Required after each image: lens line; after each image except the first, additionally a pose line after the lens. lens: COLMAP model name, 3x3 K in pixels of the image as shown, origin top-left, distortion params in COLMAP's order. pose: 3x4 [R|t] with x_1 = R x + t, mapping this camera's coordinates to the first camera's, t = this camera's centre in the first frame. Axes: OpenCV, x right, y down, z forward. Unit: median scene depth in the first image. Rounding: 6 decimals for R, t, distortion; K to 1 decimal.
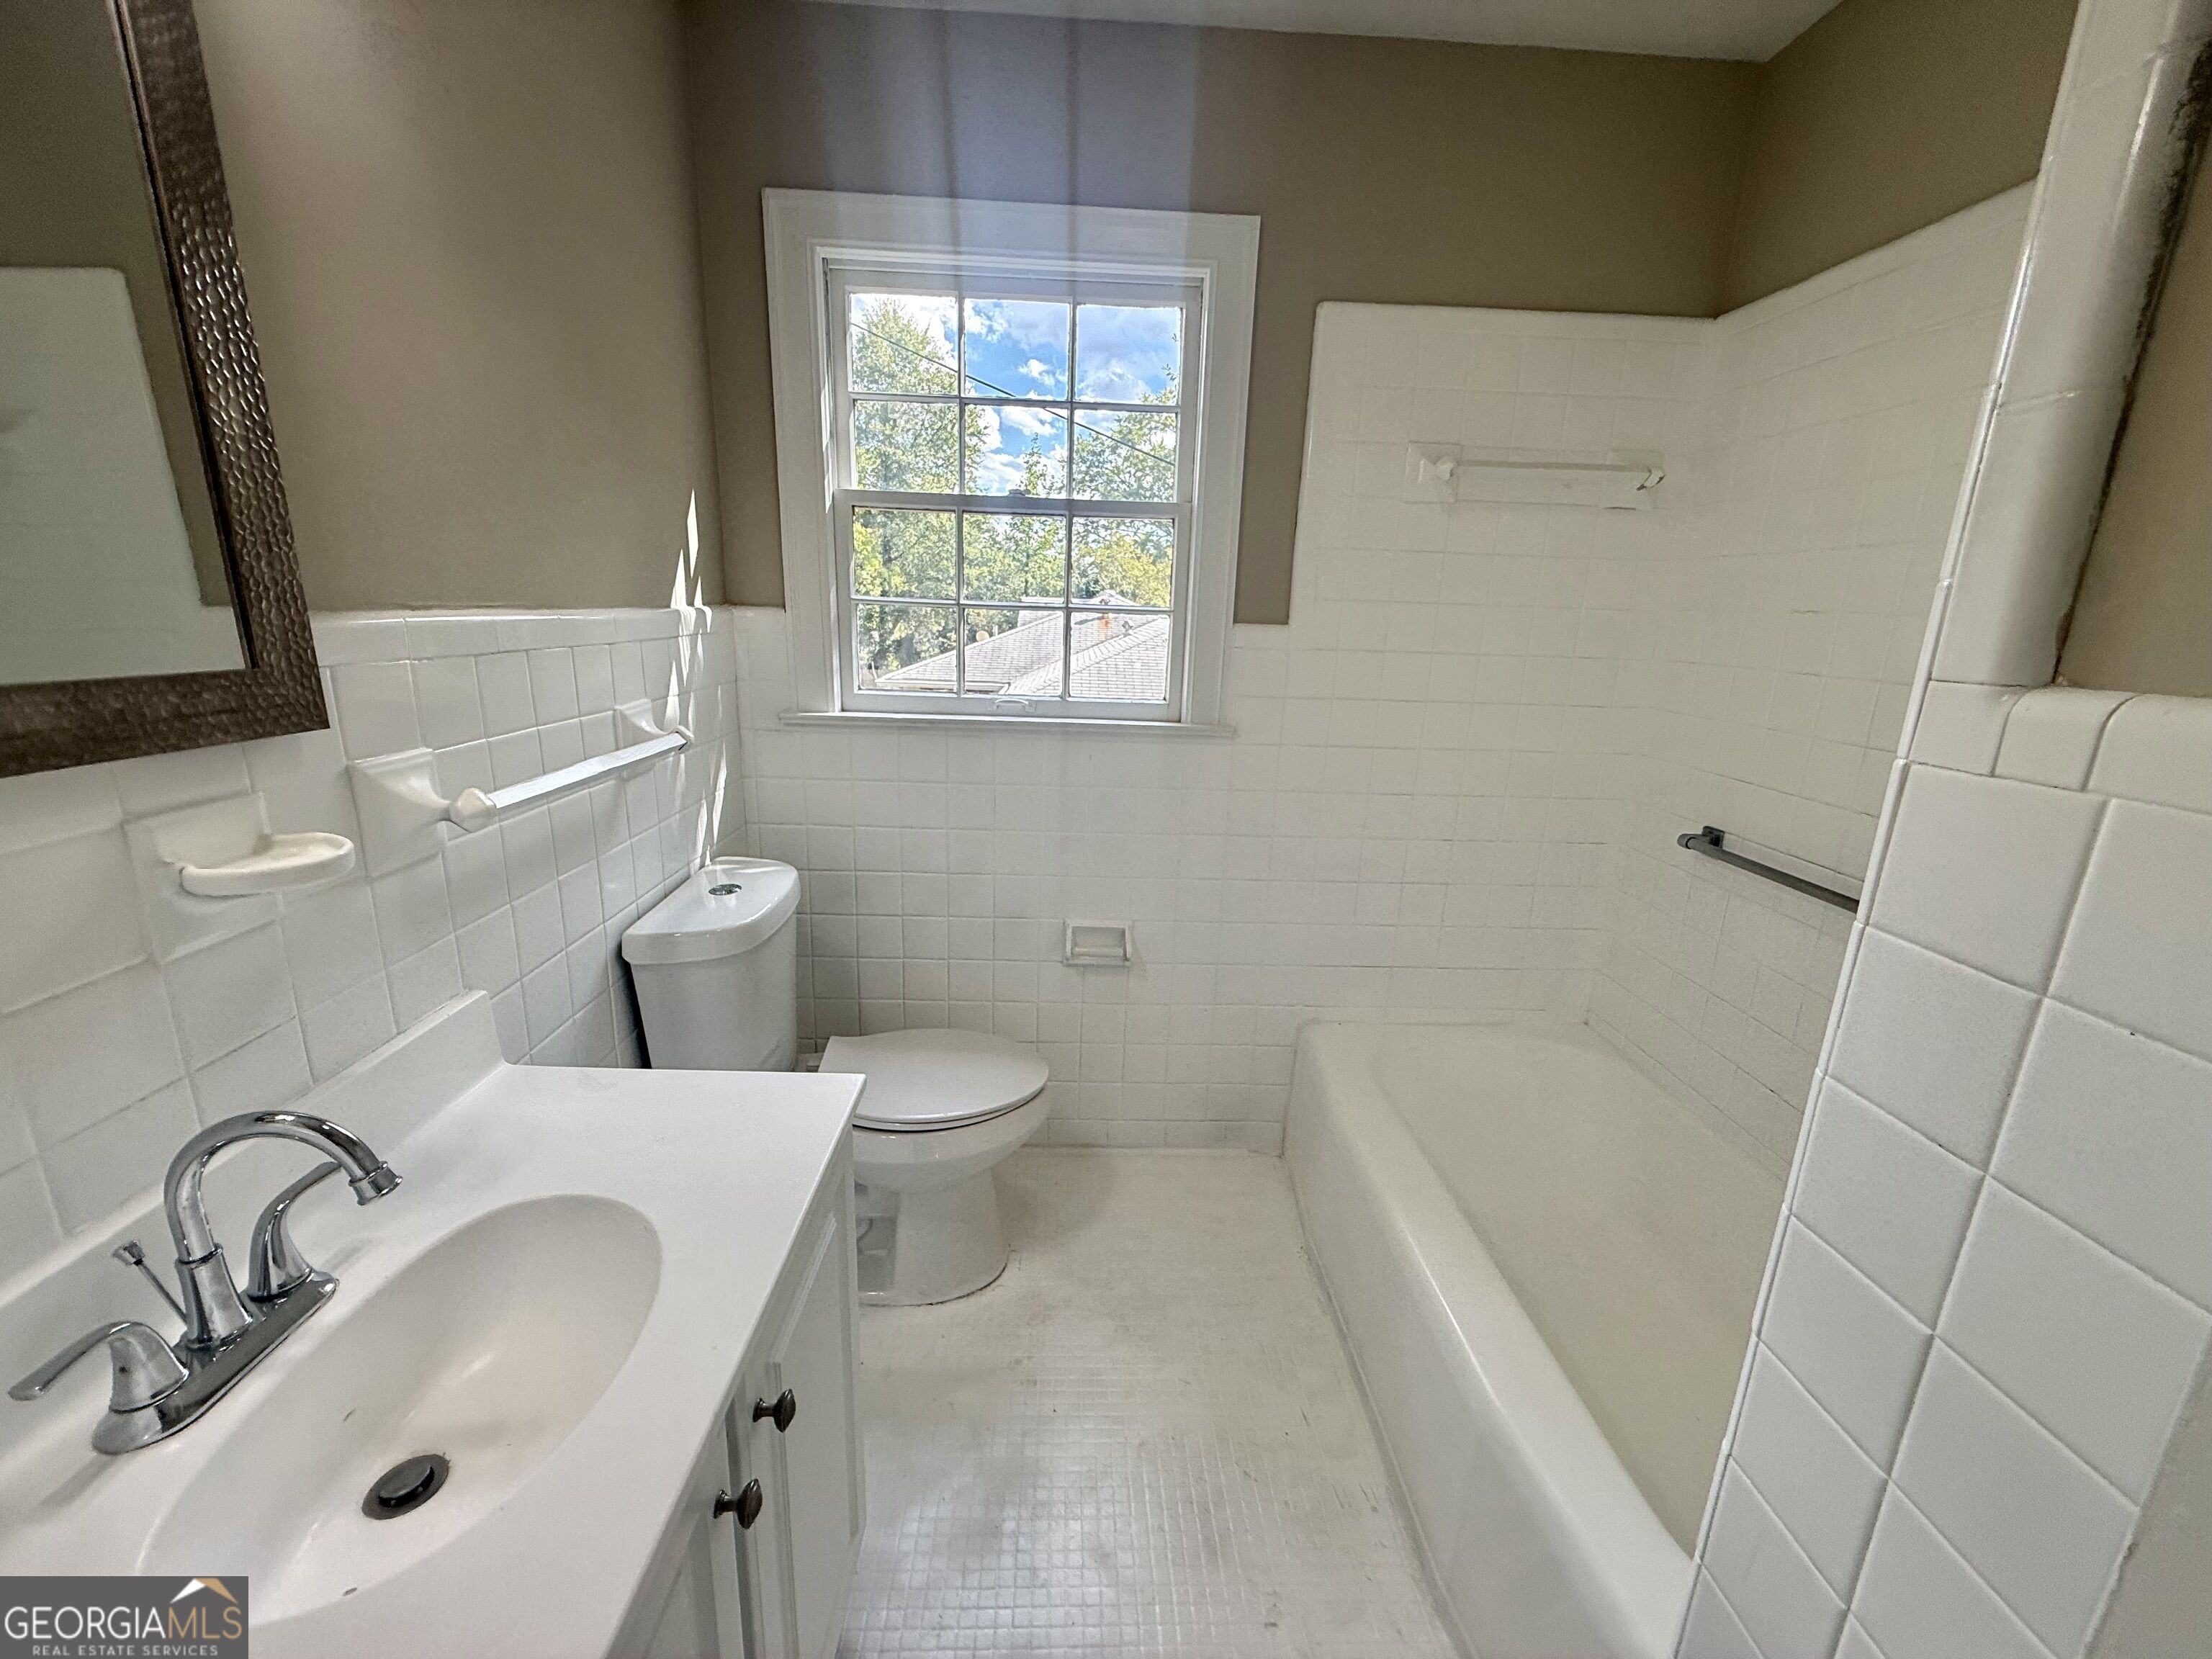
lens RADIAL K [[874.4, 0, 1106.0], [0, 874.4, 829.5], [0, 0, 1]] dist [0.002393, 0.000216]
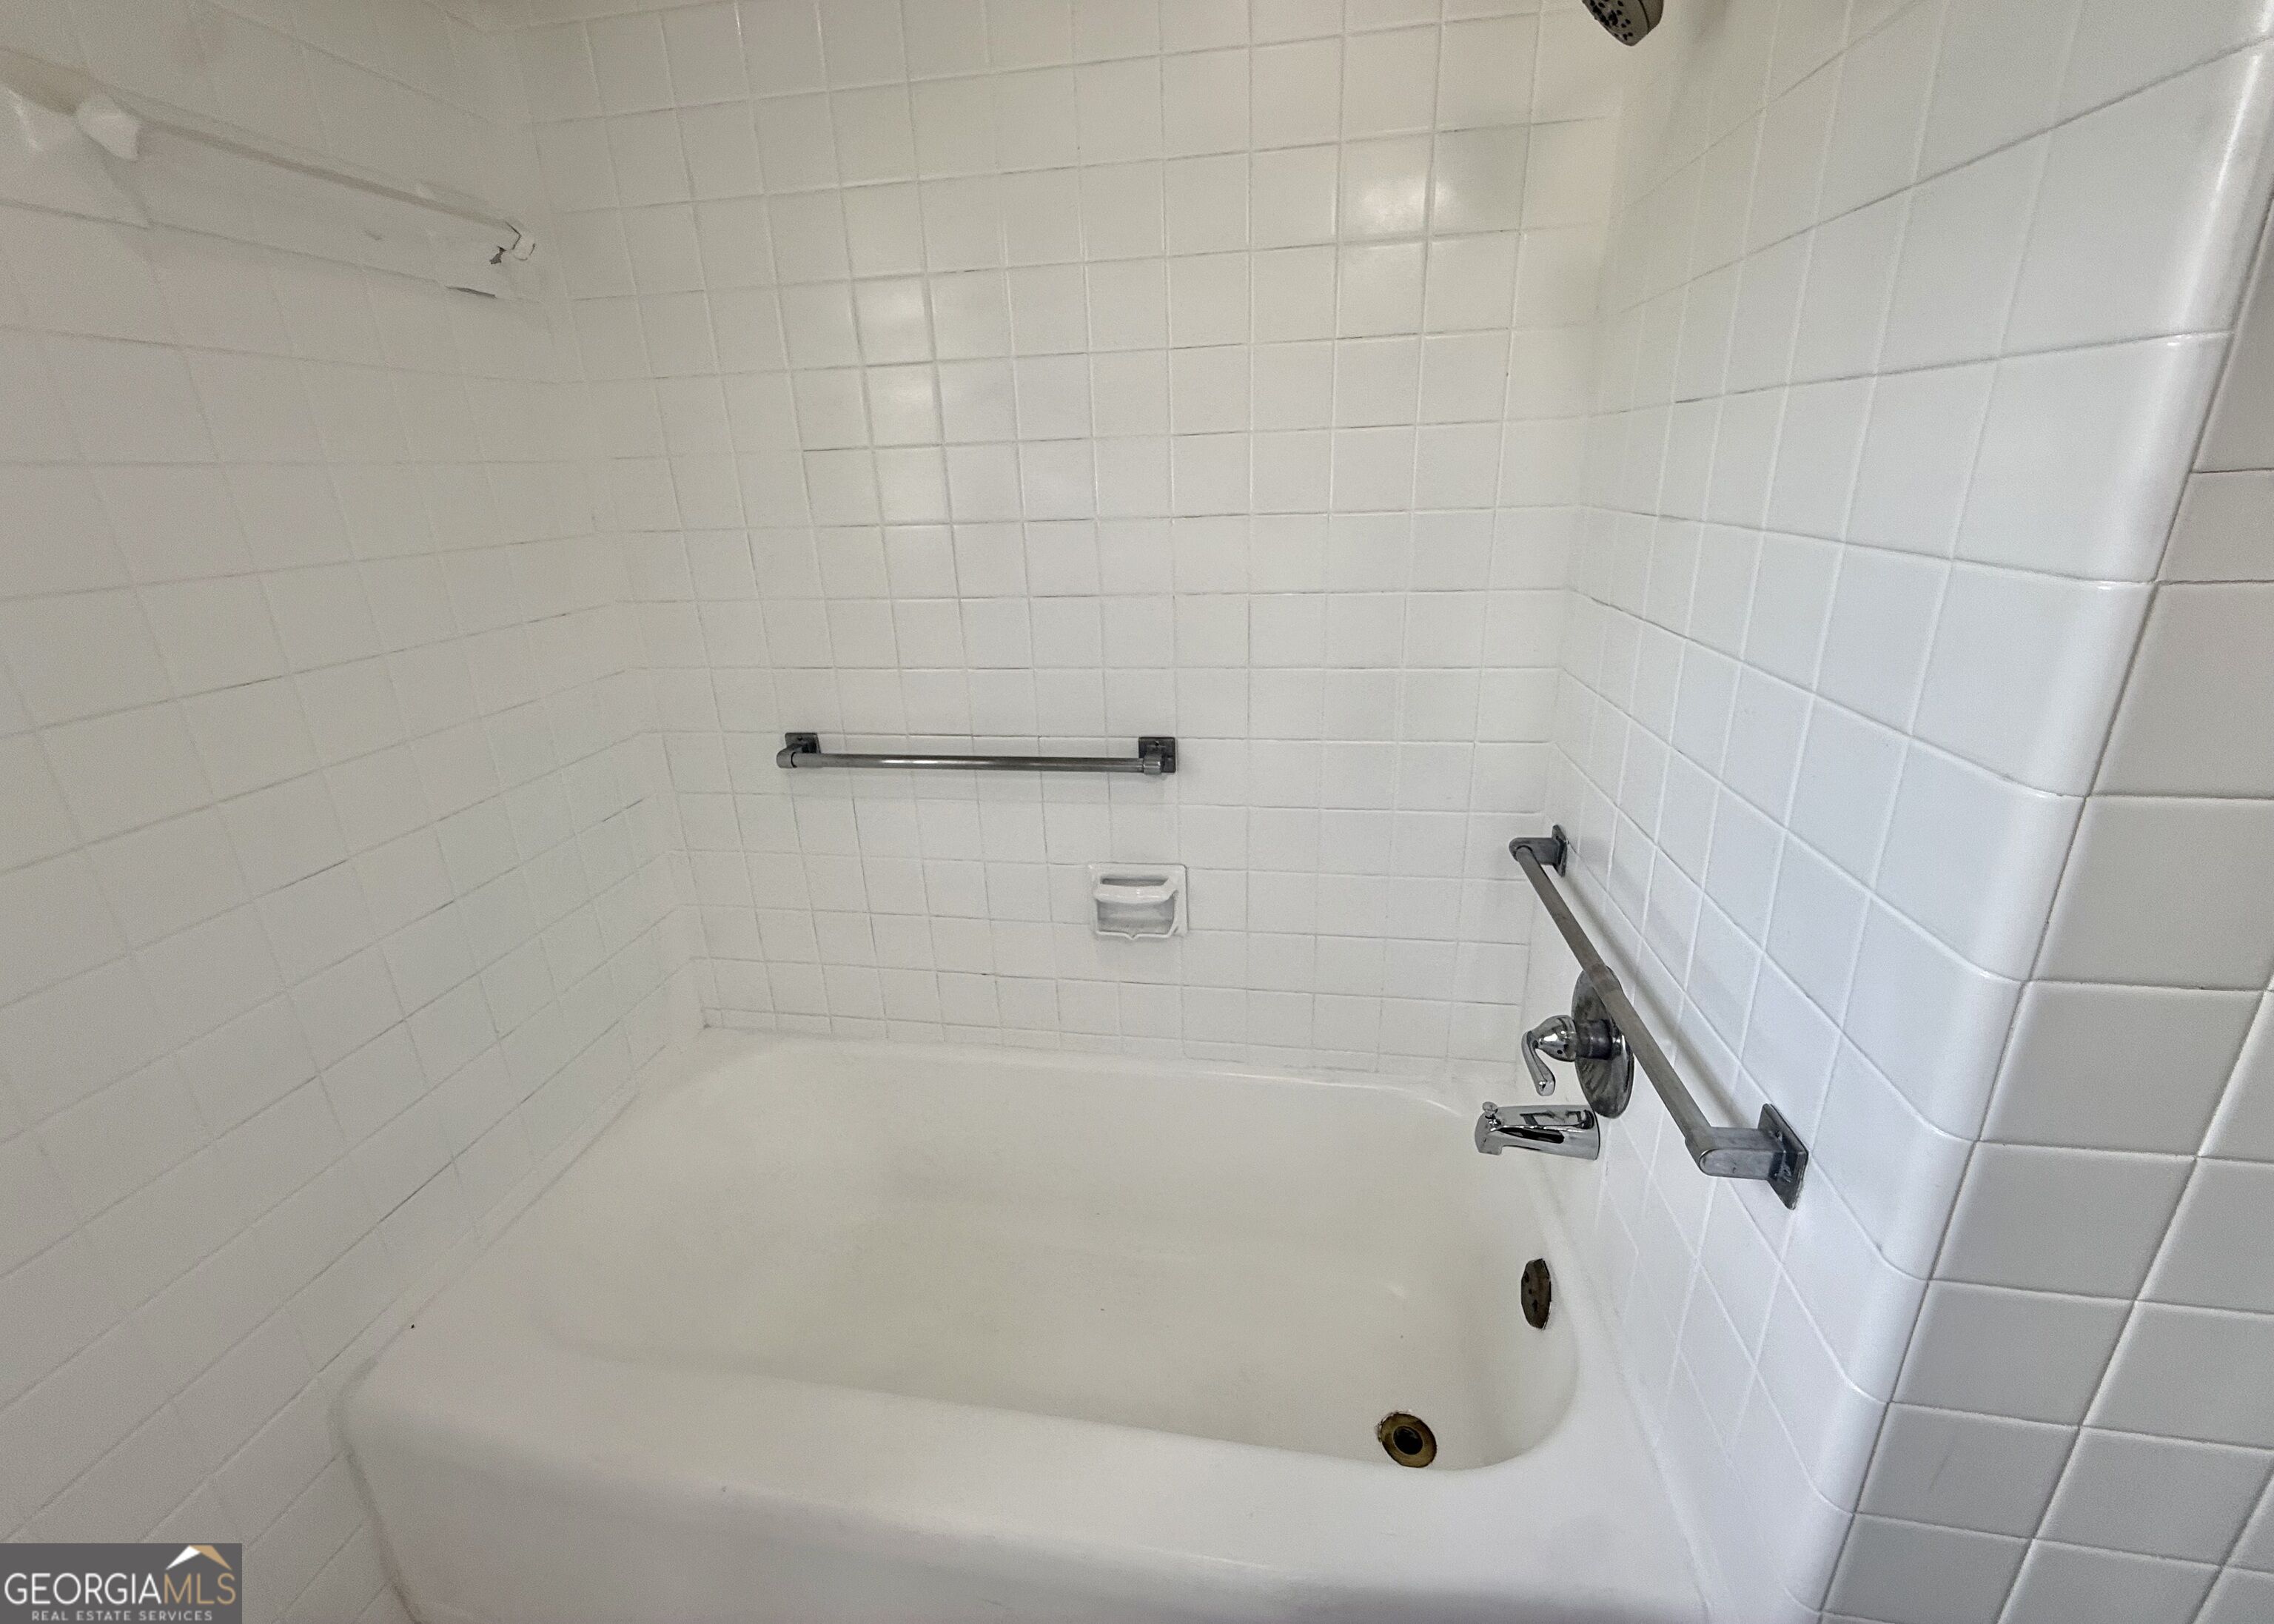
lens RADIAL K [[907.5, 0, 1133.8], [0, 907.5, 774.7], [0, 0, 1]] dist [-0.000172, 0.000010]
pose [[0.199987, -0.355457, 0.913047, -0.014067], [0.285028, 0.912677, 0.292883, -0.122705], [-0.937424, 0.201671, 0.283839, 0.490154]]
